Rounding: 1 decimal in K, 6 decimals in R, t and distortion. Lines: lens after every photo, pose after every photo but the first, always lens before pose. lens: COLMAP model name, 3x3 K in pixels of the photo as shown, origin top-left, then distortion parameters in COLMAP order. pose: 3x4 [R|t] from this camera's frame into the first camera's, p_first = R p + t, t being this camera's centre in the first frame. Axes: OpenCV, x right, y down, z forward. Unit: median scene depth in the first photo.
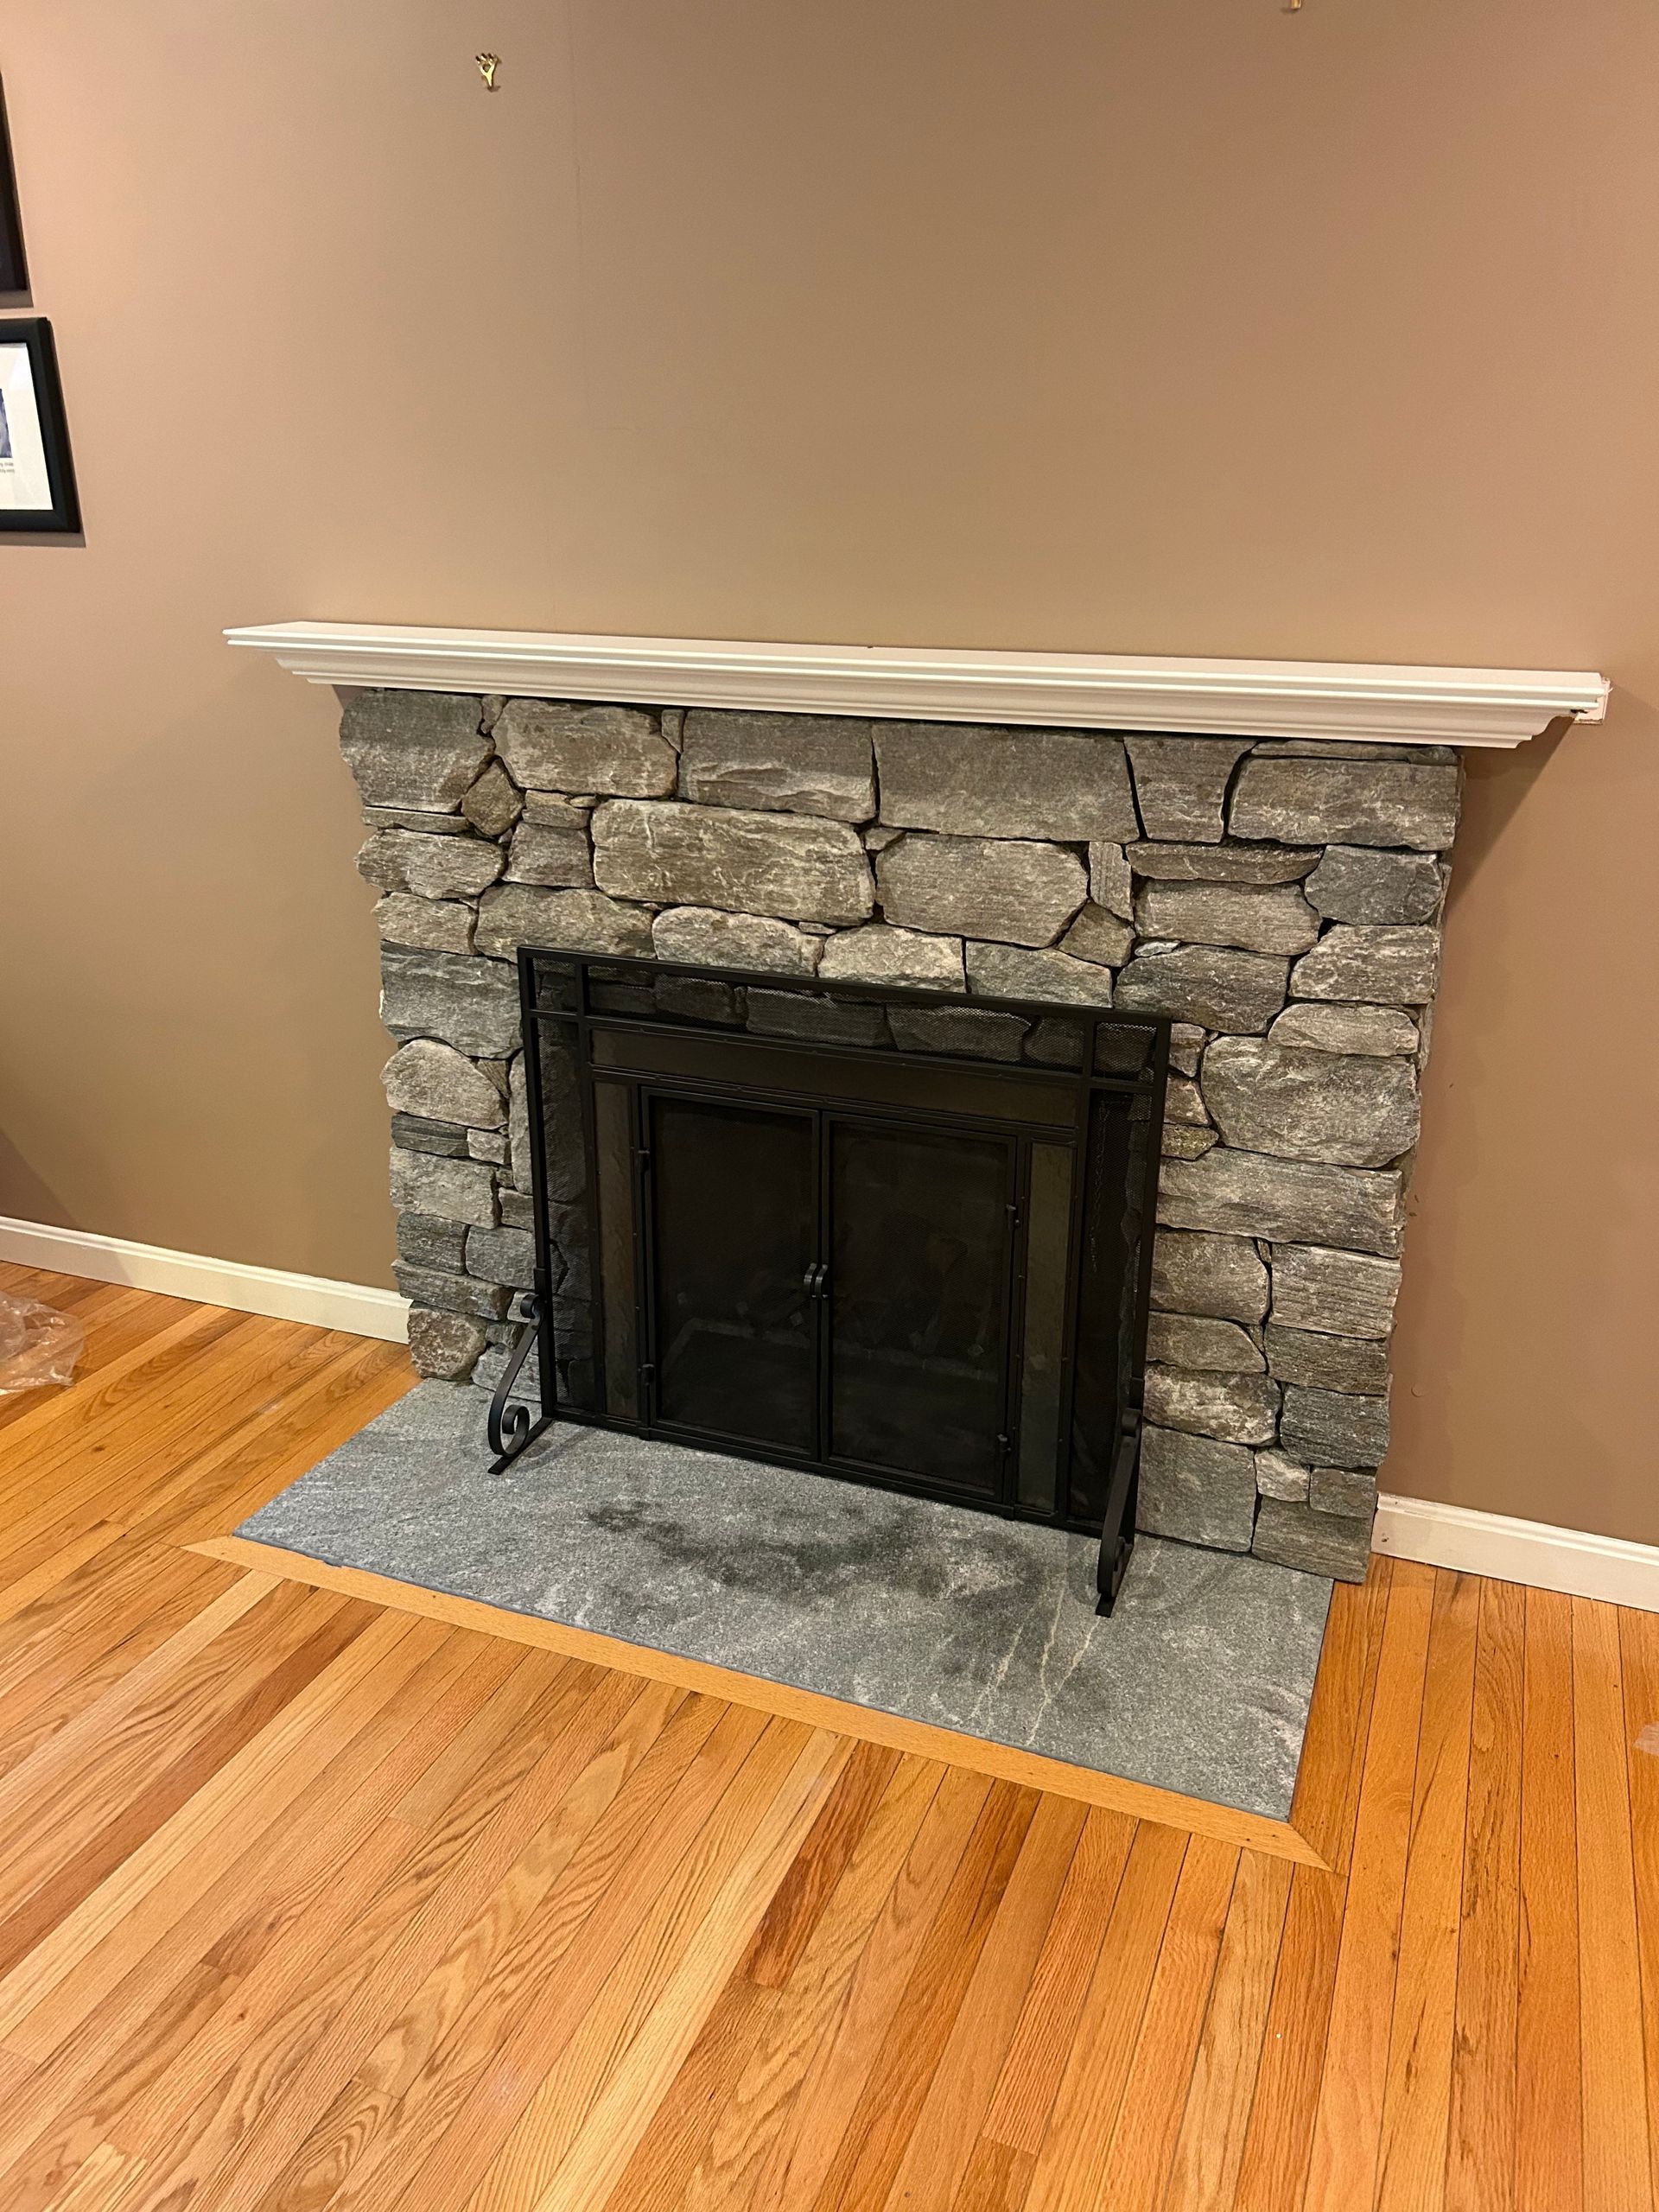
lens RADIAL K [[1707.0, 0, 793.1], [0, 1707.0, 1106.0], [0, 0, 1]] dist [0.163109, -0.349731]
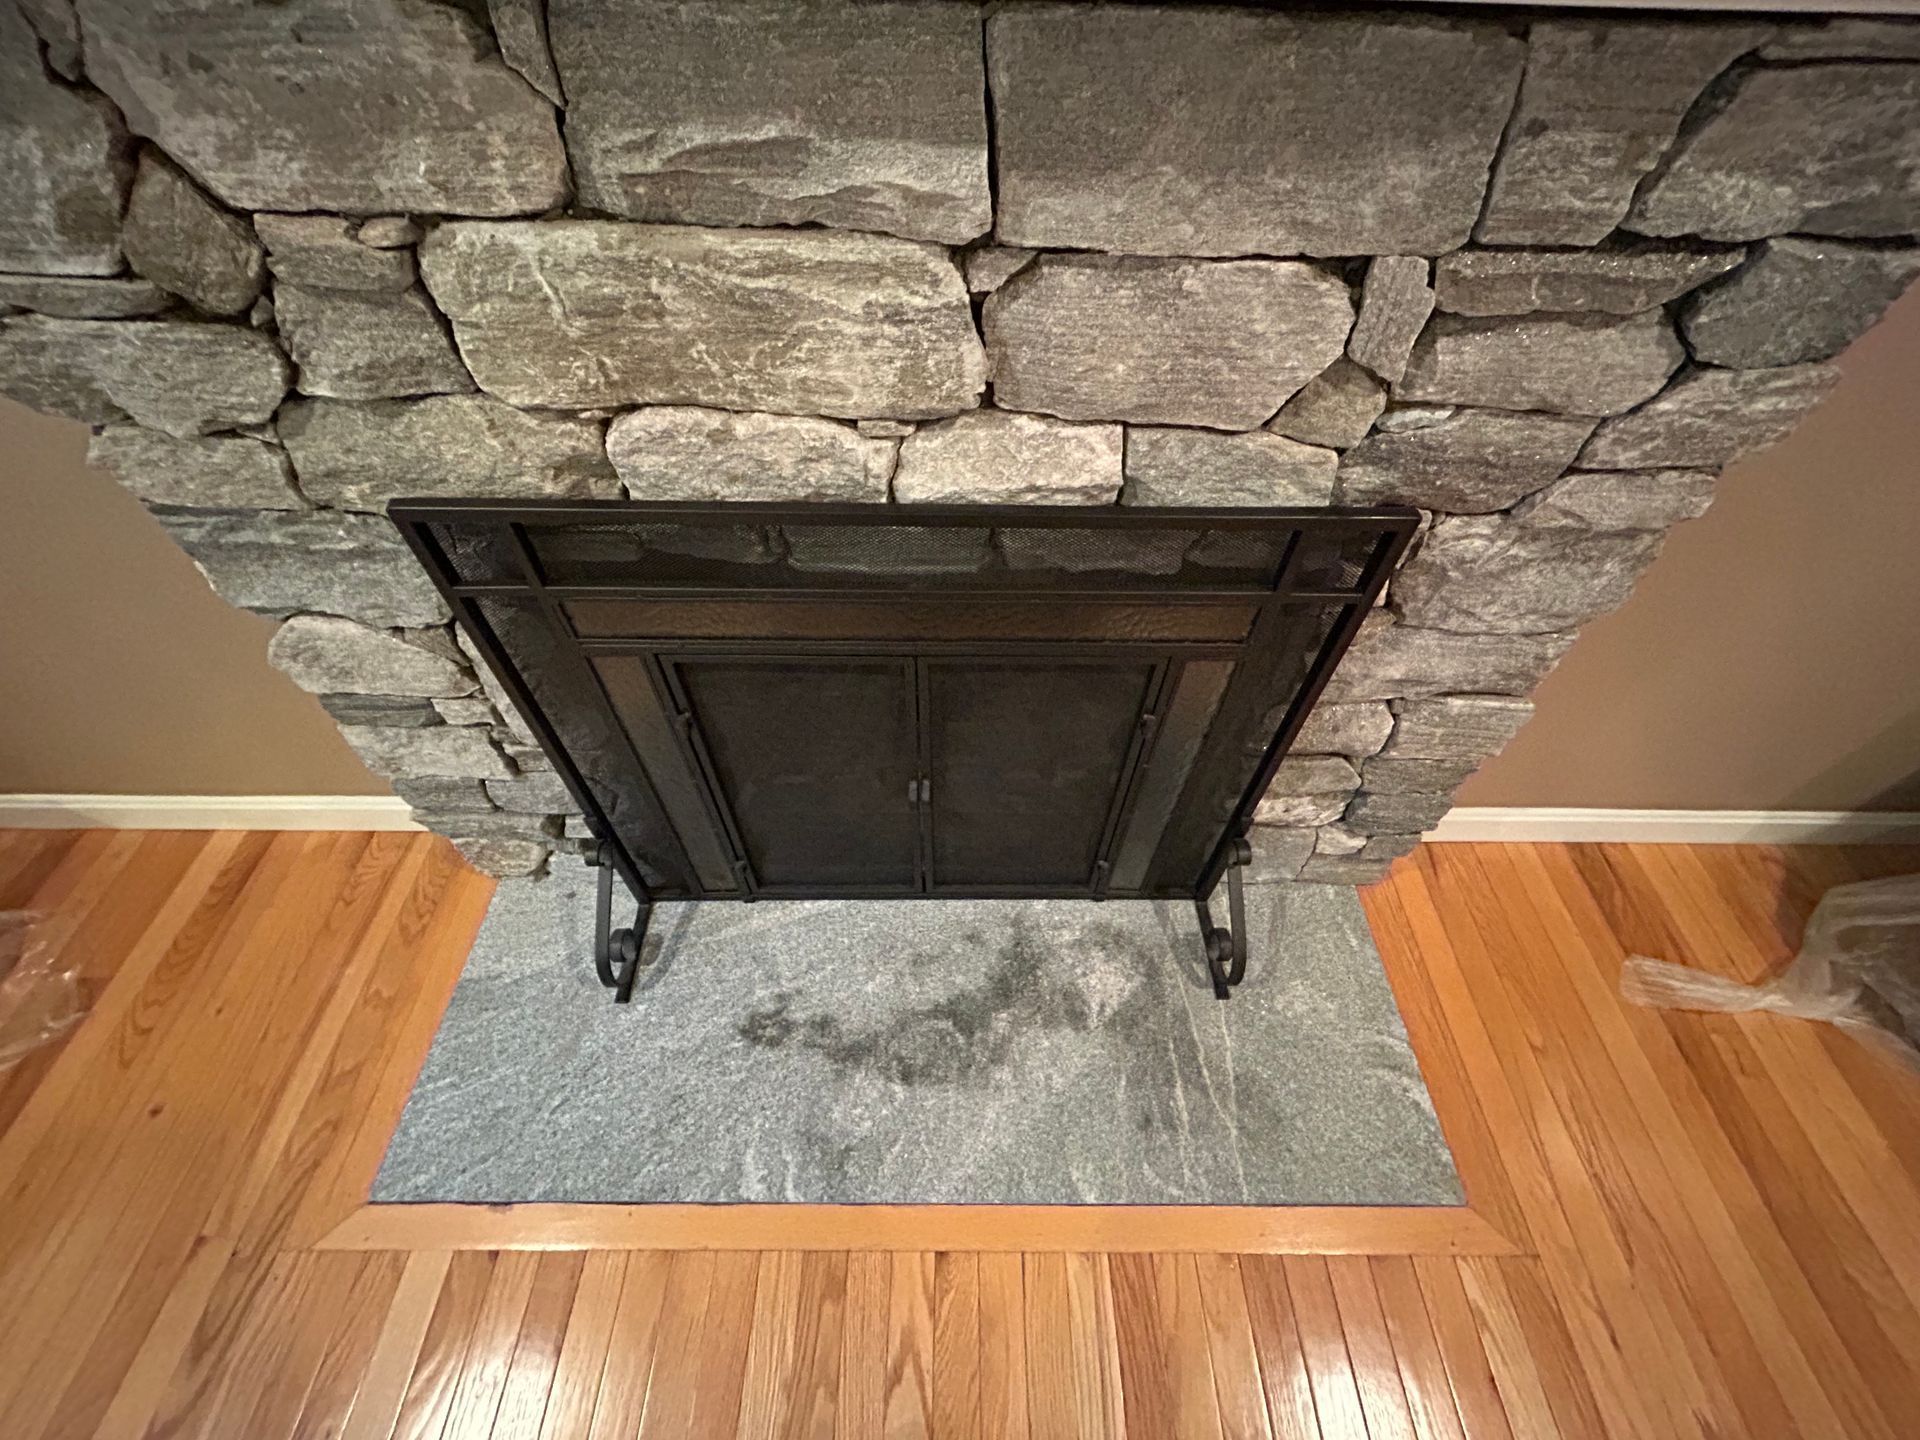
lens RADIAL K [[779.3, 0, 955.1], [0, 779.3, 720.1], [0, 0, 1]] dist [-0.004443, 0.002609]
pose [[0.921343, -0.290142, 0.258736, -0.070431], [0.115519, 0.839831, 0.530414, -0.164368], [-0.371190, -0.458805, 0.807290, 0.705669]]
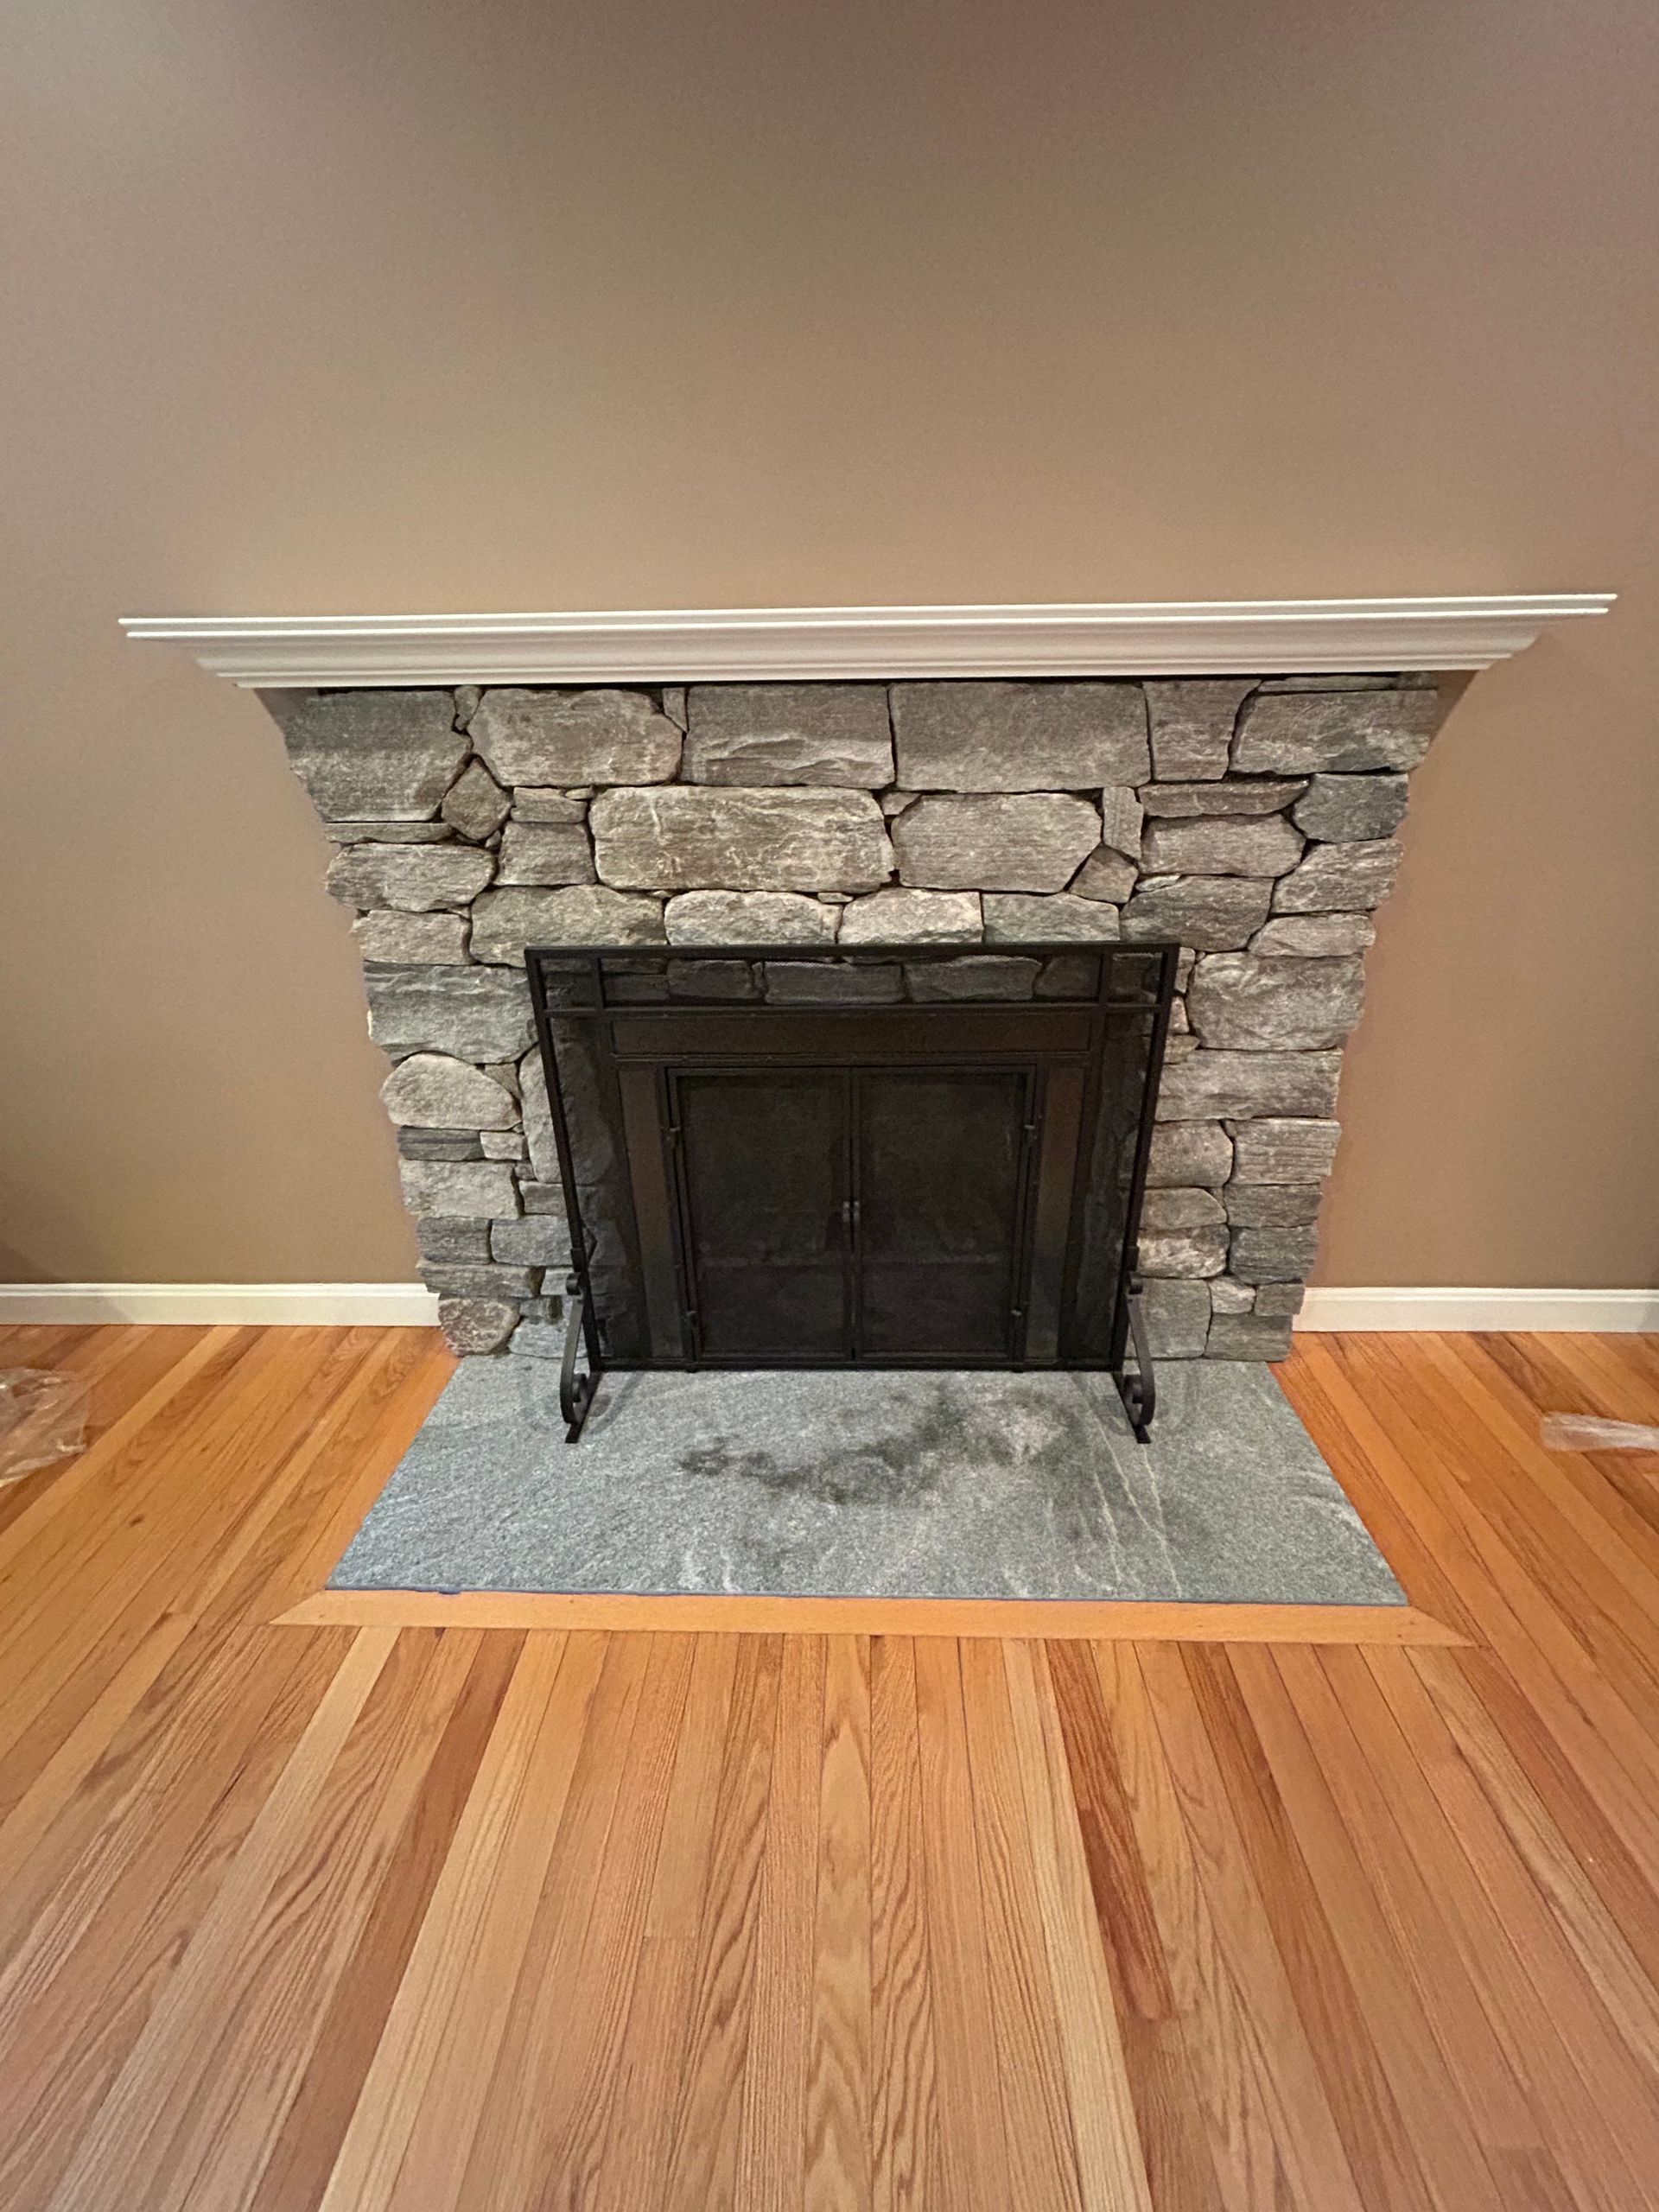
lens RADIAL K [[906.9, 0, 829.5], [0, 906.9, 1106.0], [0, 0, 1]] dist [-0.000396, -0.000191]
pose [[0.933747, -0.158861, 0.320747, -0.190919], [0.135727, 0.986335, 0.093393, -0.029499], [-0.331201, -0.043672, 0.942549, 0.466970]]
